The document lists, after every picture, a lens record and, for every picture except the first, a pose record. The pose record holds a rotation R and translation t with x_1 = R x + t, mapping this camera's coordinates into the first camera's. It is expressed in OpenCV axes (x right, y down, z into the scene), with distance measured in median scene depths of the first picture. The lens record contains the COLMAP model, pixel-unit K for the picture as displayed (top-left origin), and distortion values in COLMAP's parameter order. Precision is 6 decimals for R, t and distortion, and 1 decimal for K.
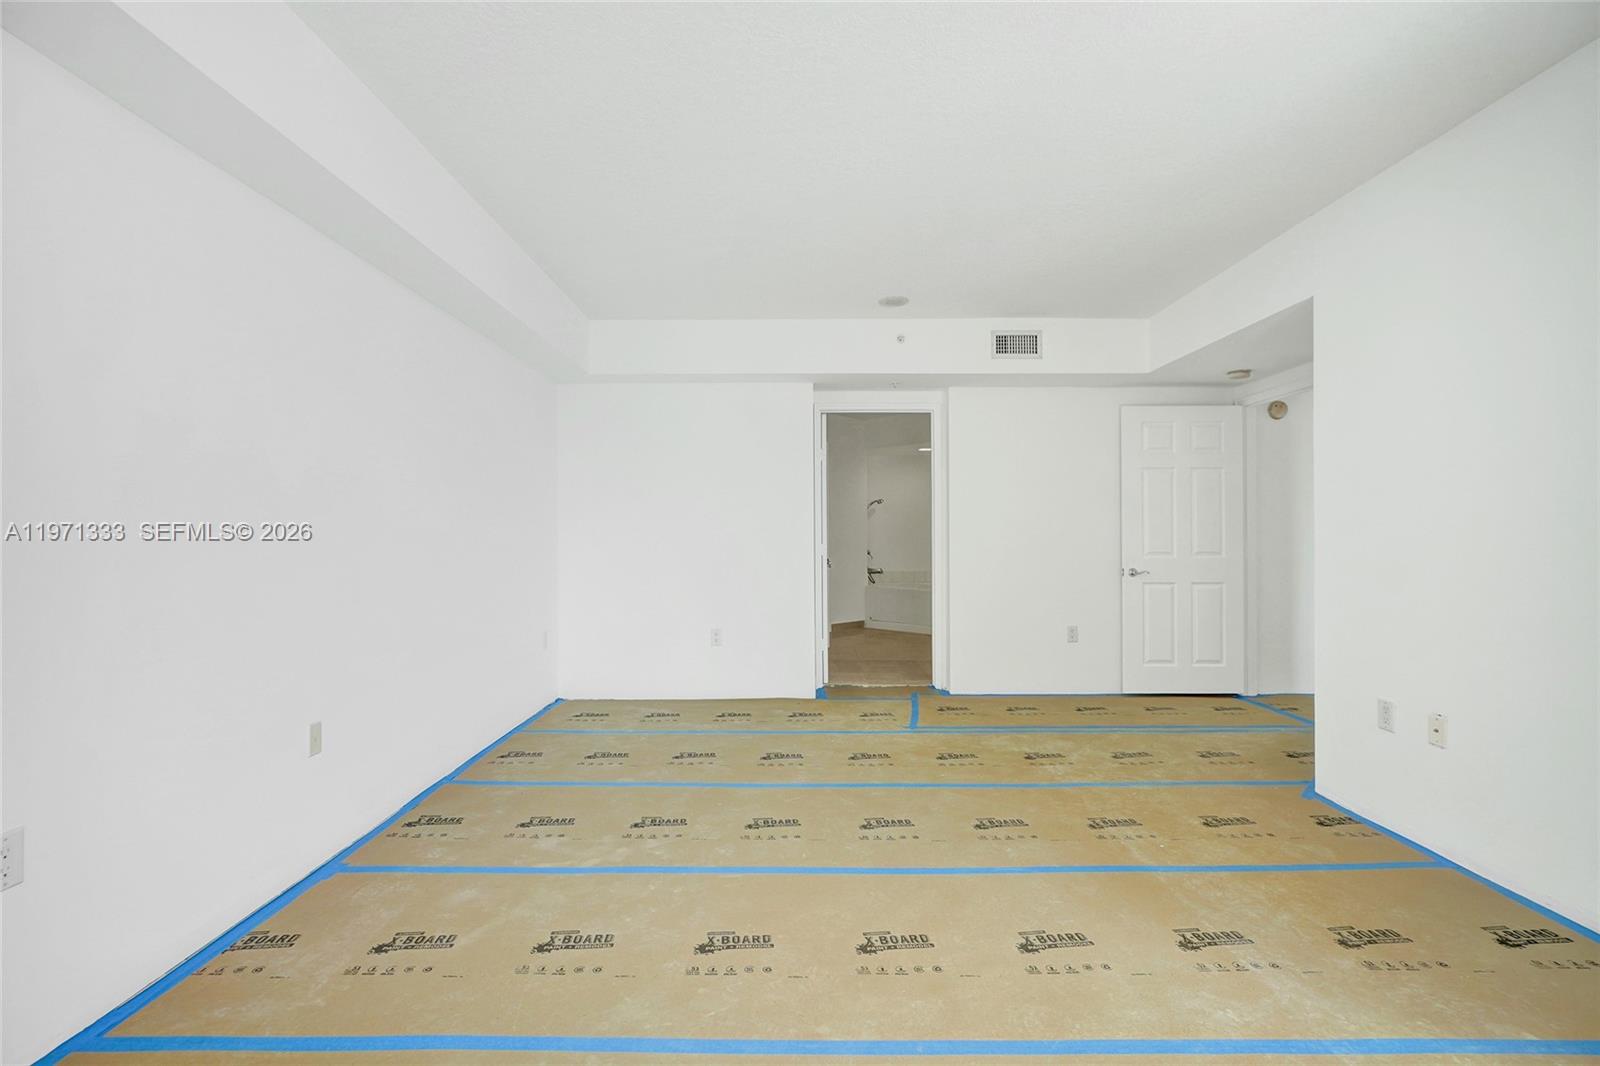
lens RADIAL K [[720.4, 0, 811.1], [0, 720.4, 532.0], [0, 0, 1]] dist [-0.005317, 0.002206]
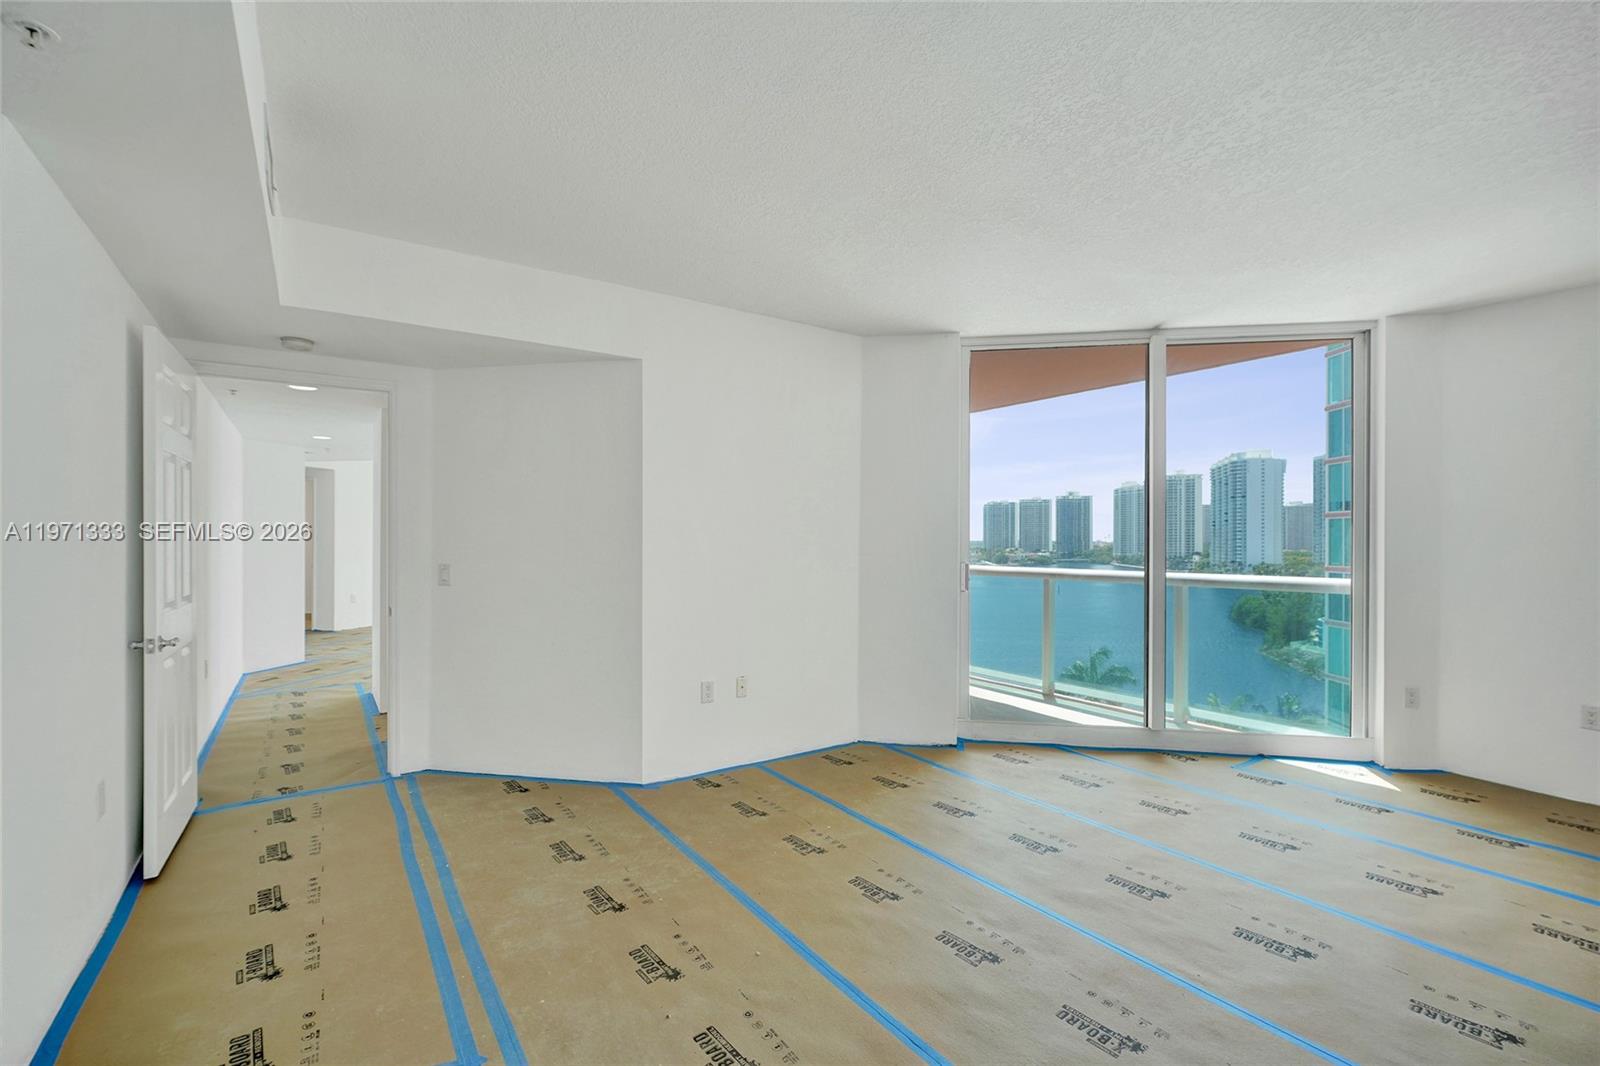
lens RADIAL K [[720.4, 0, 798.4], [0, 720.4, 541.3], [0, 0, 1]] dist [-0.005317, 0.002206]
pose [[-0.541424, -0.007655, 0.840715, -0.459858], [-0.003943, 0.999971, 0.006566, -0.043383], [-0.840740, 0.000240, -0.541439, 1.602151]]
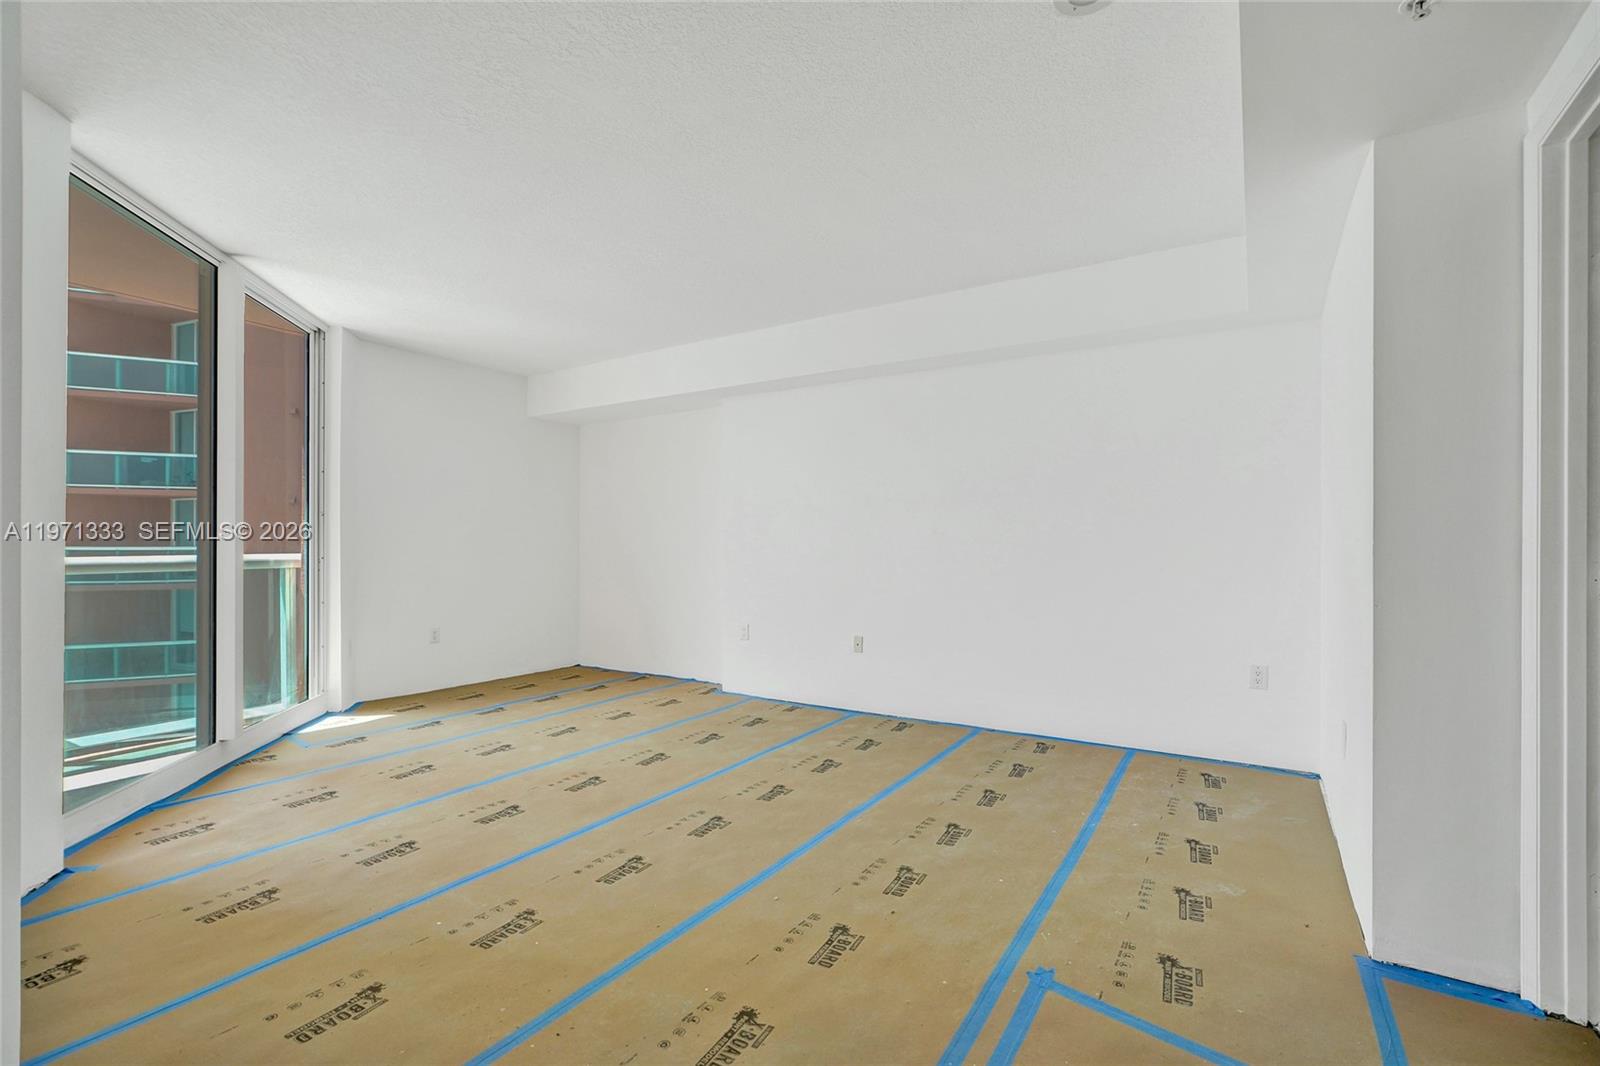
lens RADIAL K [[720.4, 0, 790.5], [0, 720.4, 534.5], [0, 0, 1]] dist [-0.005317, 0.002206]
pose [[-0.569041, -0.009018, -0.822260, 0.882572], [0.000310, 0.999937, -0.011182, 0.009582], [0.822309, -0.006618, -0.569003, 1.692917]]
